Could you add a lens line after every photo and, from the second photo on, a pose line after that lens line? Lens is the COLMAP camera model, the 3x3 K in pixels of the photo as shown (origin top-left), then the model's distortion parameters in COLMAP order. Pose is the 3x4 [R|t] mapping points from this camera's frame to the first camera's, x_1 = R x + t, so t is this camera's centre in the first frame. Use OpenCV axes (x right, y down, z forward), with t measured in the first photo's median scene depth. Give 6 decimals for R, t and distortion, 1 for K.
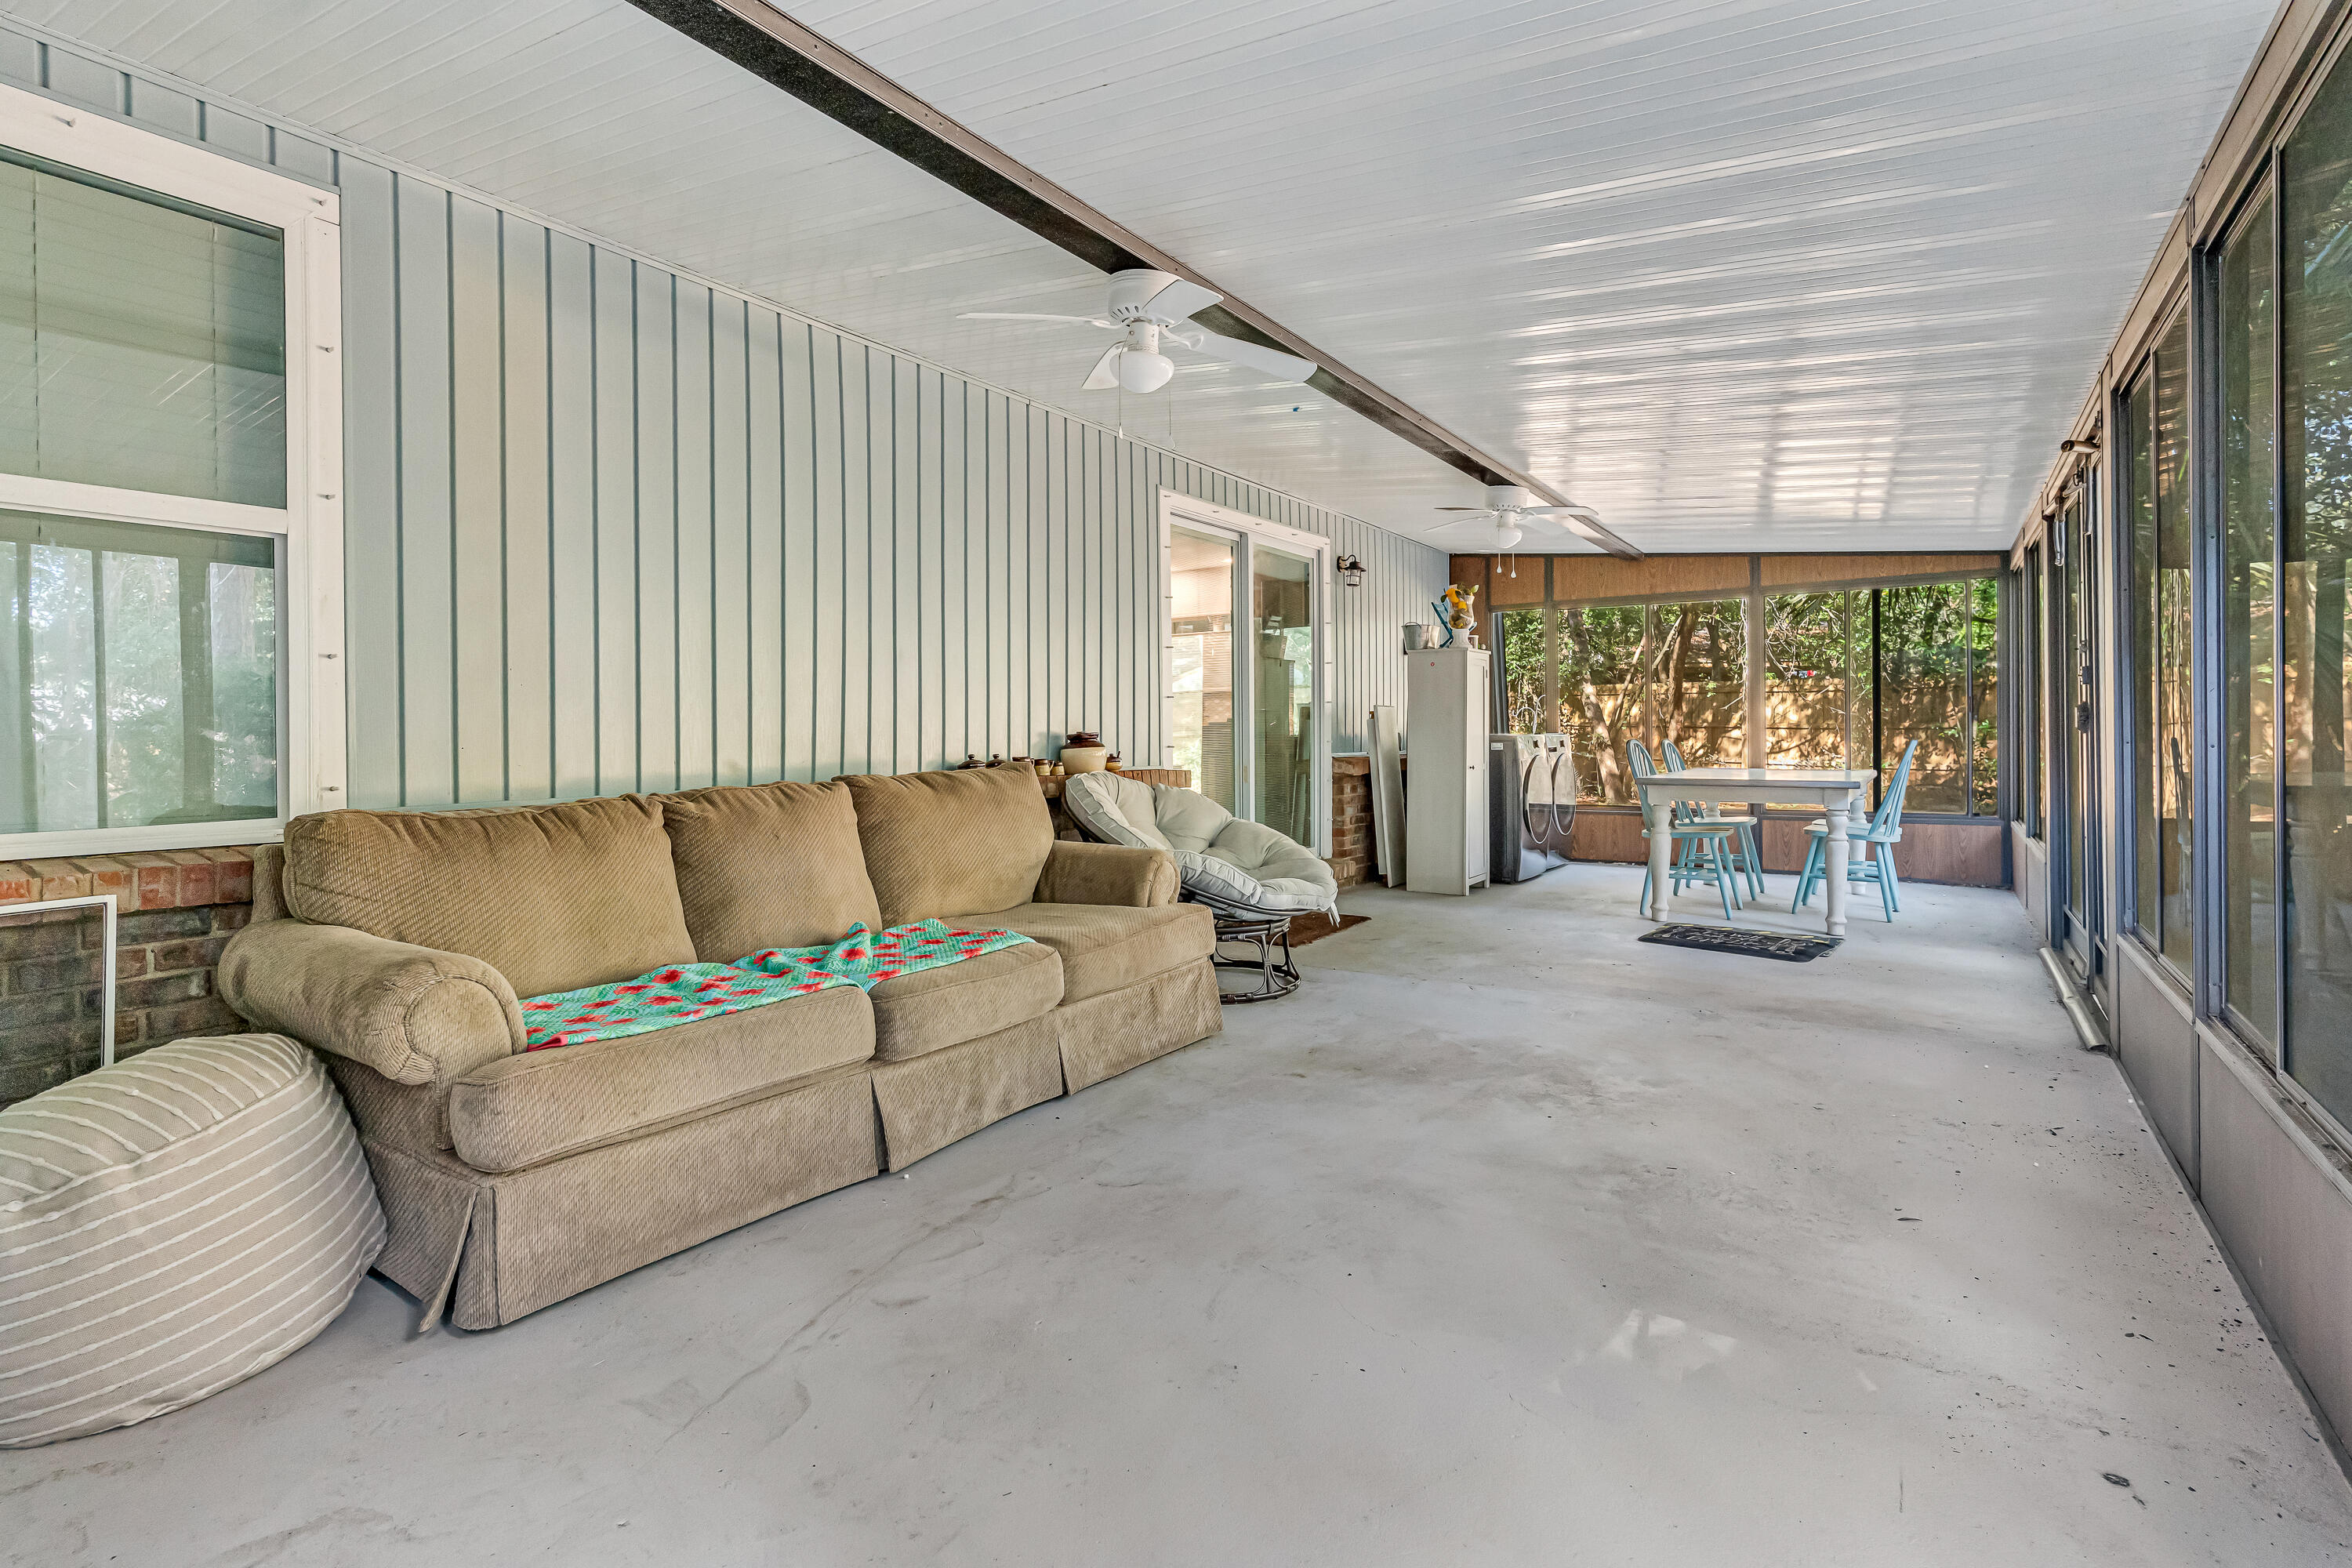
lens RADIAL K [[1122.7, 0, 1178.2], [0, 1122.7, 765.1], [0, 0, 1]] dist [0.001899, 0.000210]
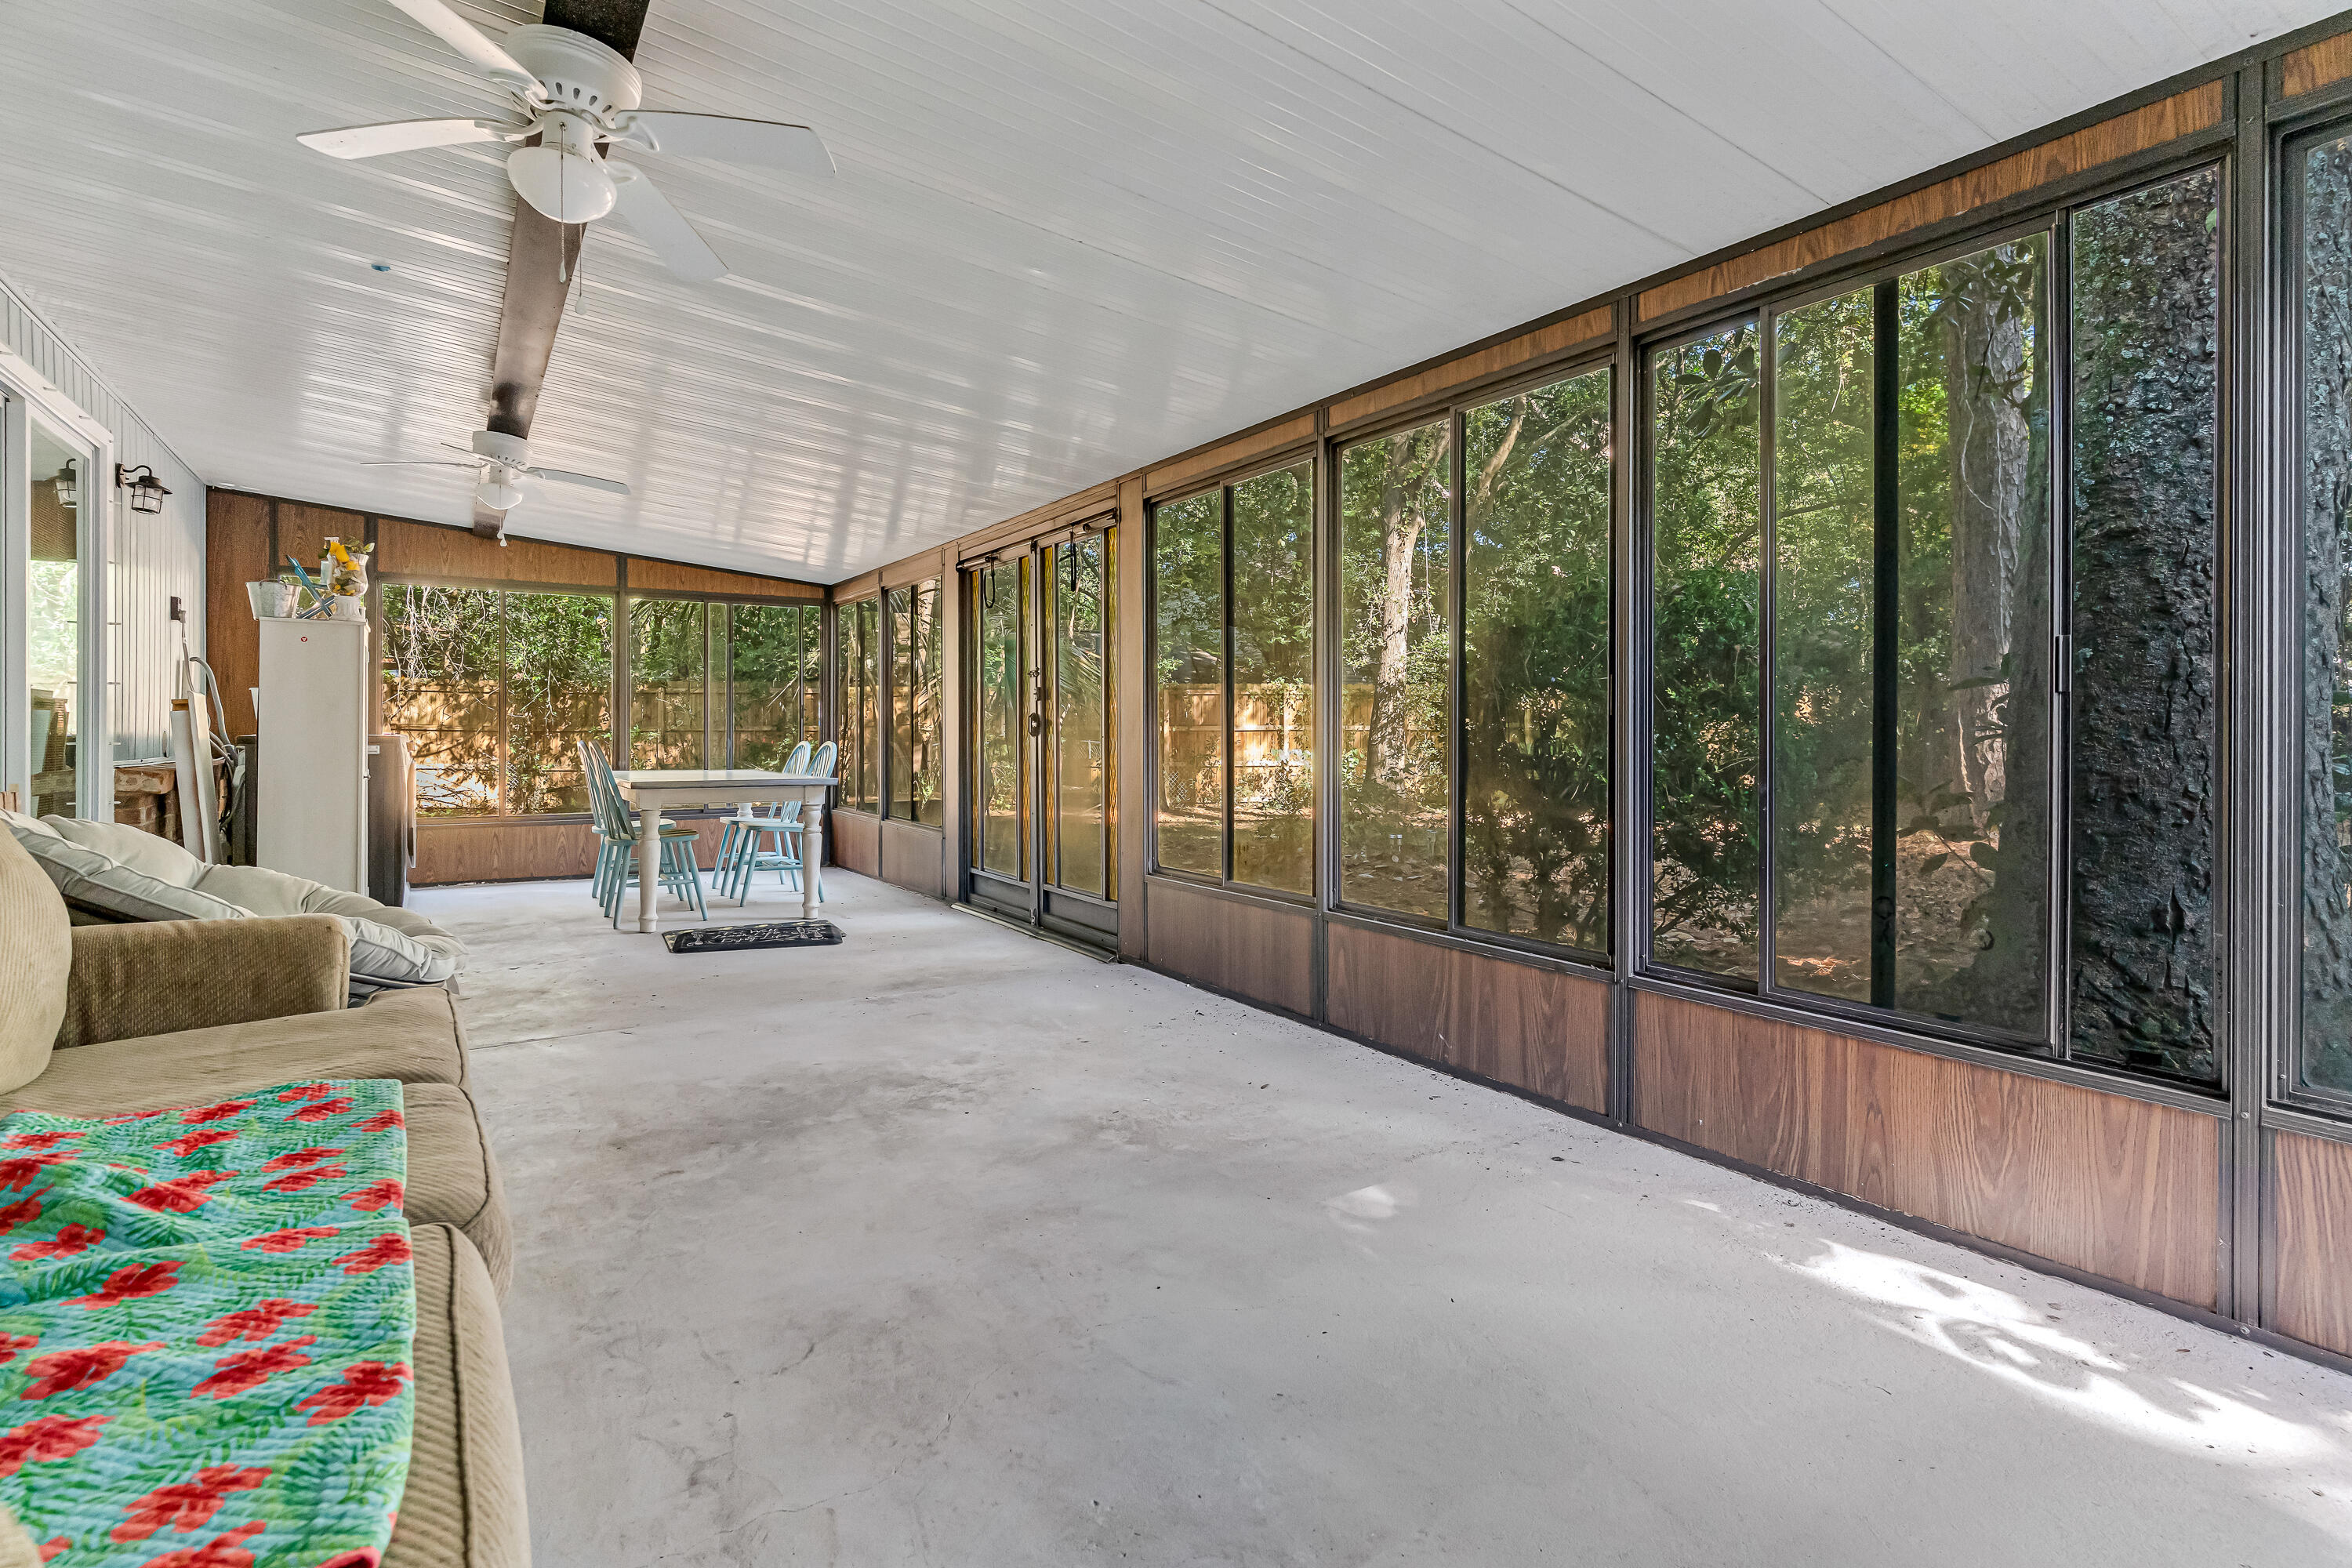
lens RADIAL K [[1122.7, 0, 1178.2], [0, 1122.7, 765.1], [0, 0, 1]] dist [0.001899, 0.000210]
pose [[0.417180, -0.018700, 0.908632, -0.457273], [0.020946, 0.999721, 0.010957, -0.006324], [-0.908583, 0.014461, 0.417455, 0.363928]]
